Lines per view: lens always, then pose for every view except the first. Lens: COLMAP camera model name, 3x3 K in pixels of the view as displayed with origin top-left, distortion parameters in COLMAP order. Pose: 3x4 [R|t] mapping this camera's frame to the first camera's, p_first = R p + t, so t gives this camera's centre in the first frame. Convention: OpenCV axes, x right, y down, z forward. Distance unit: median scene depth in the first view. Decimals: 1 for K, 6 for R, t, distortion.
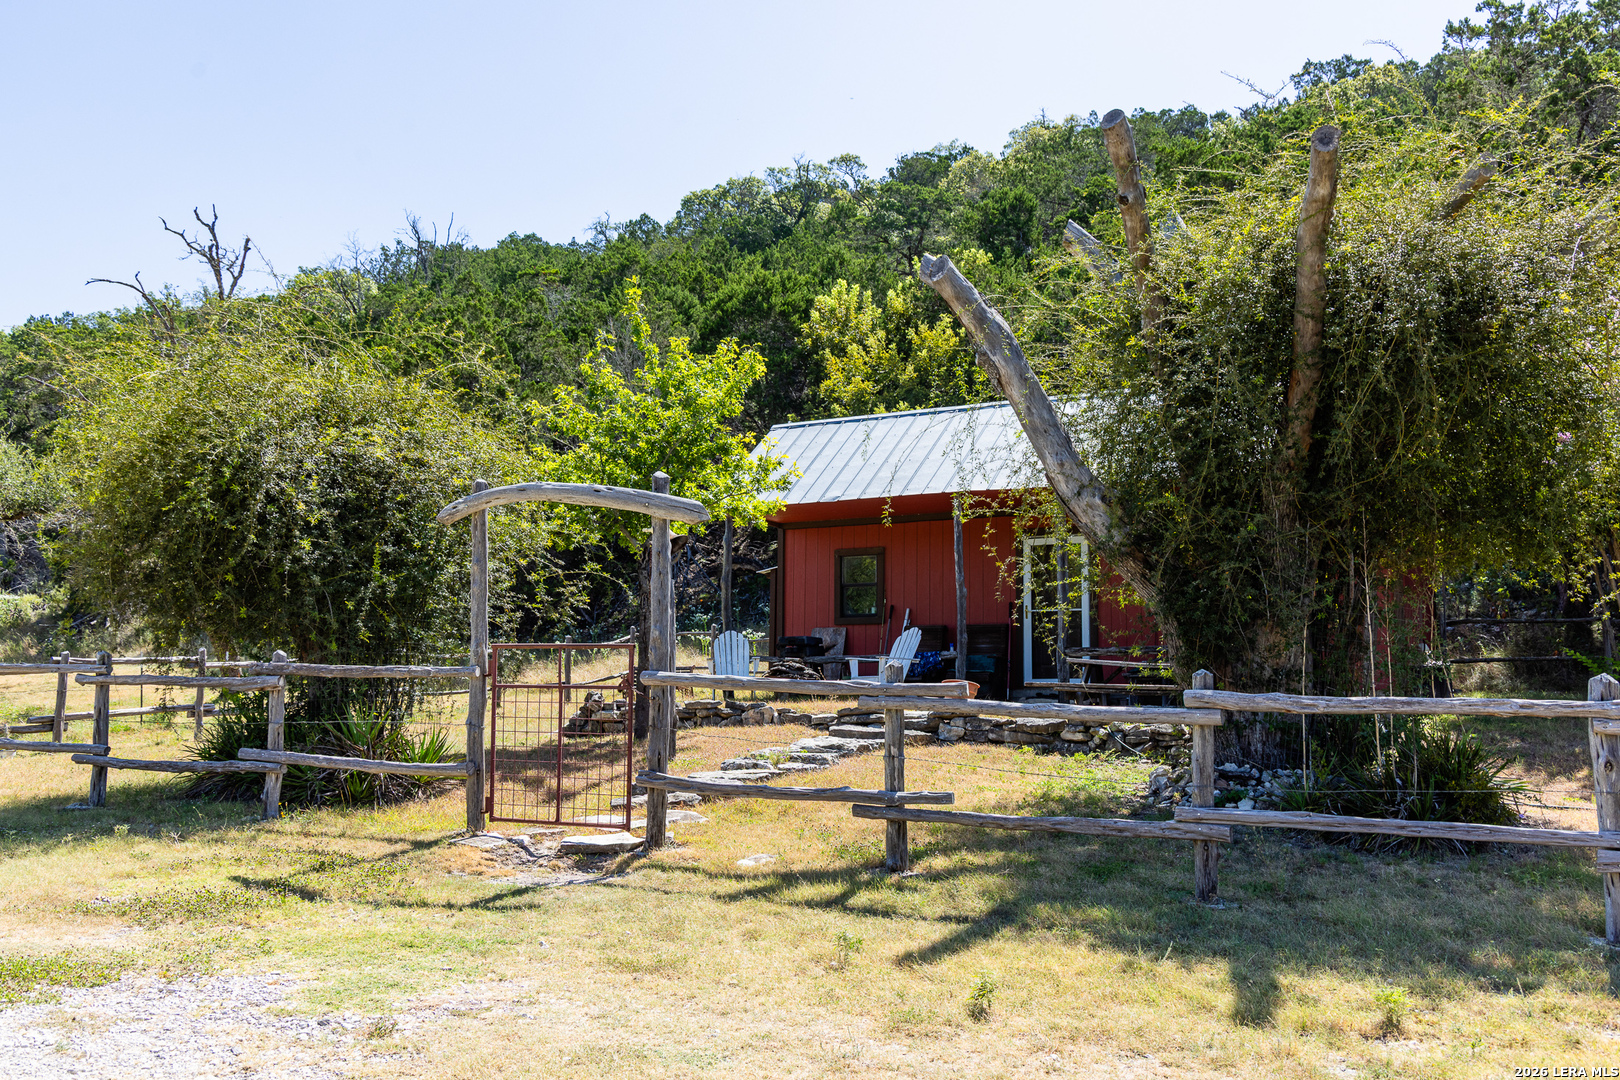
lens RADIAL K [[1439.6, 0, 810.0], [0, 1439.6, 540.0], [0, 0, 1]] dist [0.000448, -0.000122]
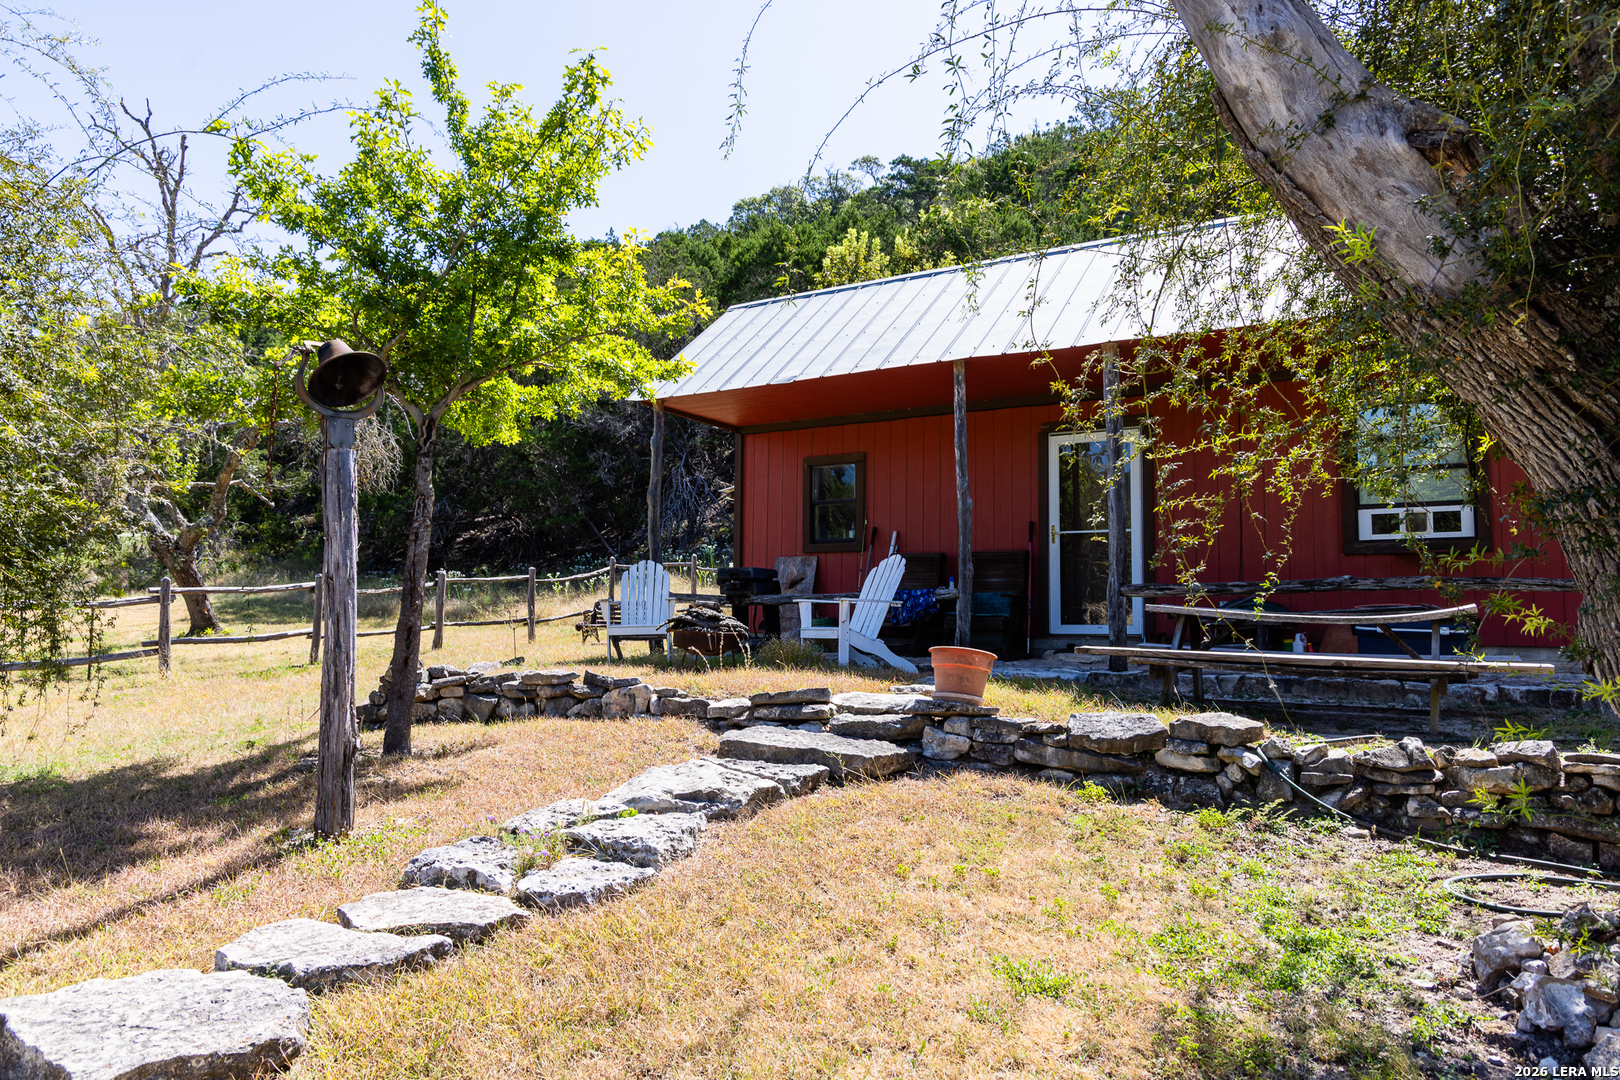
lens RADIAL K [[1136.0, 0, 810.0], [0, 1136.0, 540.0], [0, 0, 1]] dist [0.001621, -0.000420]
pose [[0.999504, -0.003521, -0.031281, 0.048267], [0.004874, 0.999051, 0.043285, 0.030018], [0.031099, -0.043416, 0.998573, 0.456247]]
